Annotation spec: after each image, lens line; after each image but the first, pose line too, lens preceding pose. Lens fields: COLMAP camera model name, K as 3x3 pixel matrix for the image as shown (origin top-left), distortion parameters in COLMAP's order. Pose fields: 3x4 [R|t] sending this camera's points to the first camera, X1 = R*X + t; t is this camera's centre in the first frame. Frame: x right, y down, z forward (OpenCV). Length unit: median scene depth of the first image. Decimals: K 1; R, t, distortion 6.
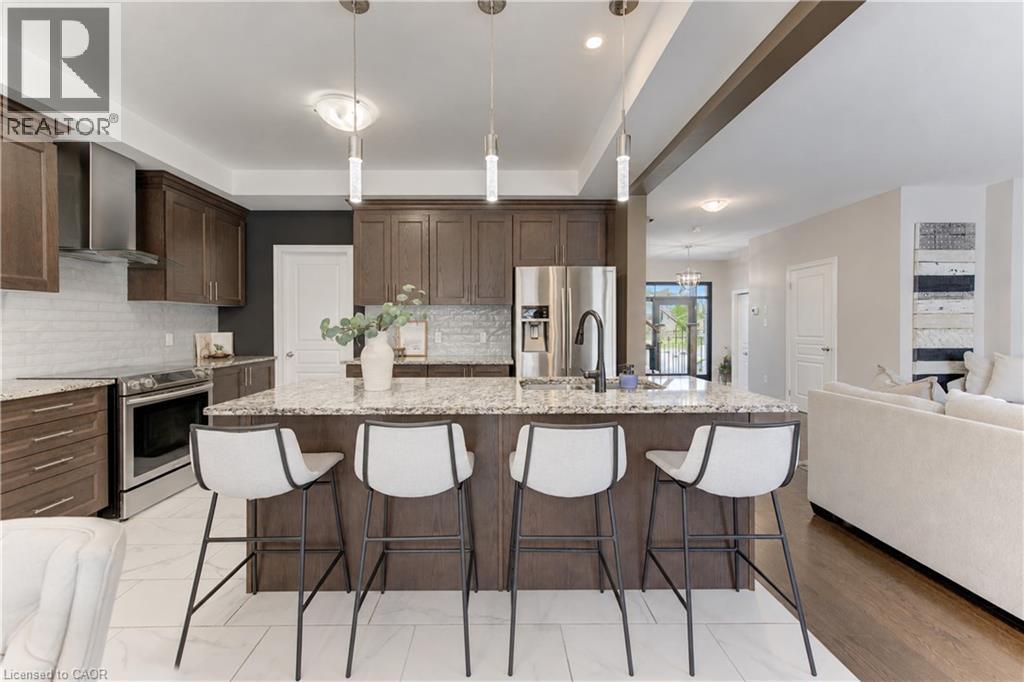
lens RADIAL K [[395.9, 0, 510.3], [0, 395.9, 327.2], [0, 0, 1]] dist [0.001844, 0.000255]
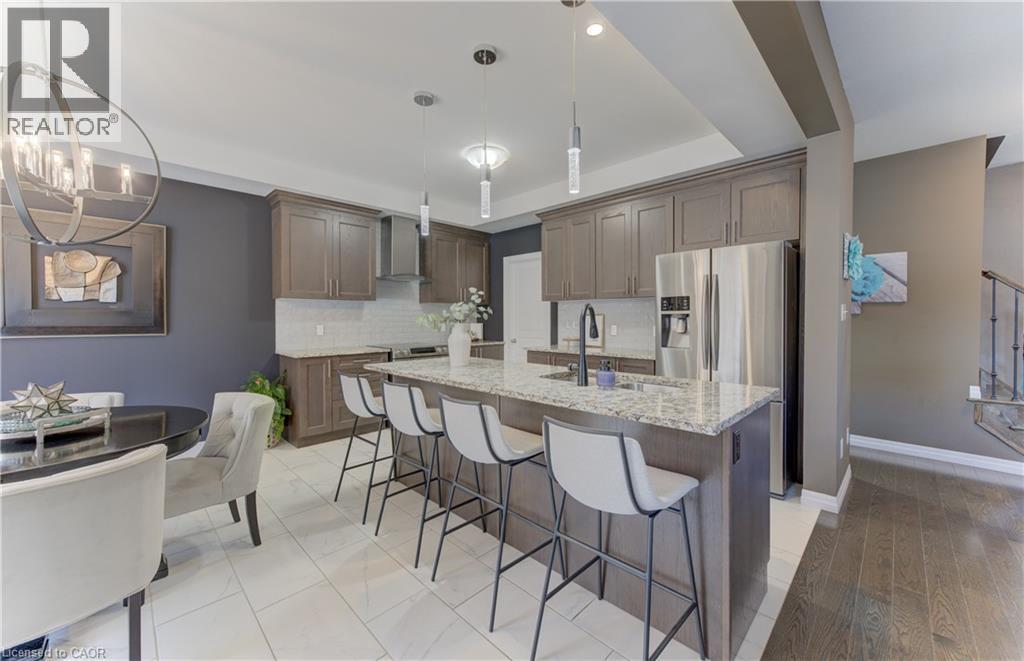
lens RADIAL K [[401.9, 0, 505.3], [0, 401.9, 325.4], [0, 0, 1]] dist [-0.001516, -0.000215]
pose [[0.693540, 0.013146, -0.720298, 0.494921], [-0.002044, 0.999865, 0.016280, -0.003499], [0.720415, -0.009818, 0.693474, 0.094829]]
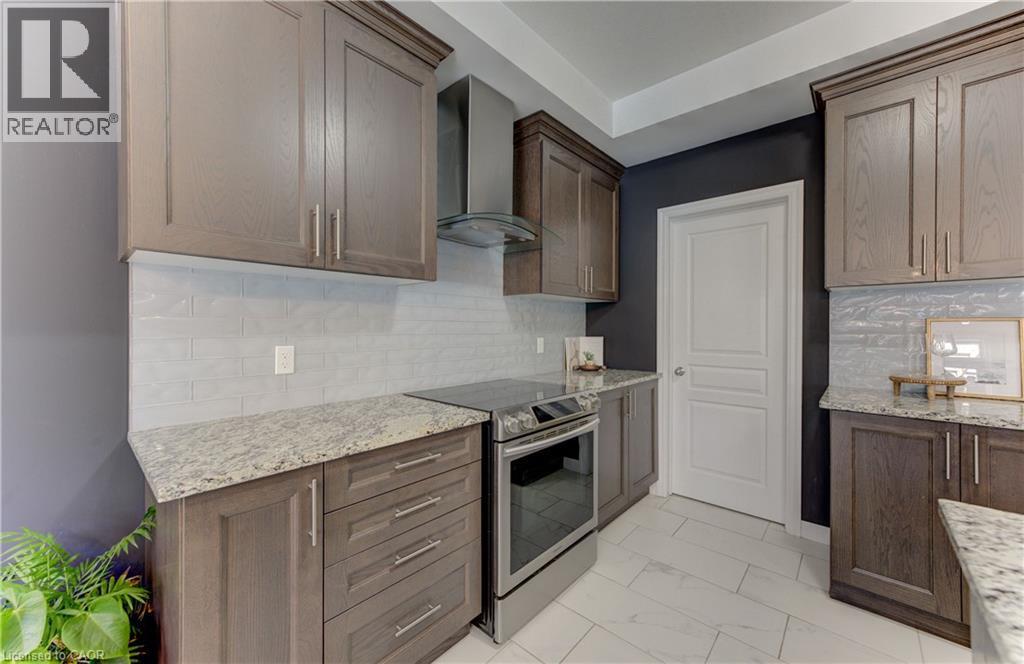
lens RADIAL K [[401.9, 0, 505.3], [0, 401.9, 326.9], [0, 0, 1]] dist [-0.001516, -0.000215]
pose [[0.727549, 0.000086, -0.686056, -0.414052], [-0.005575, 0.999968, -0.005788, -0.000429], [0.686033, 0.008036, 0.727526, 0.422565]]
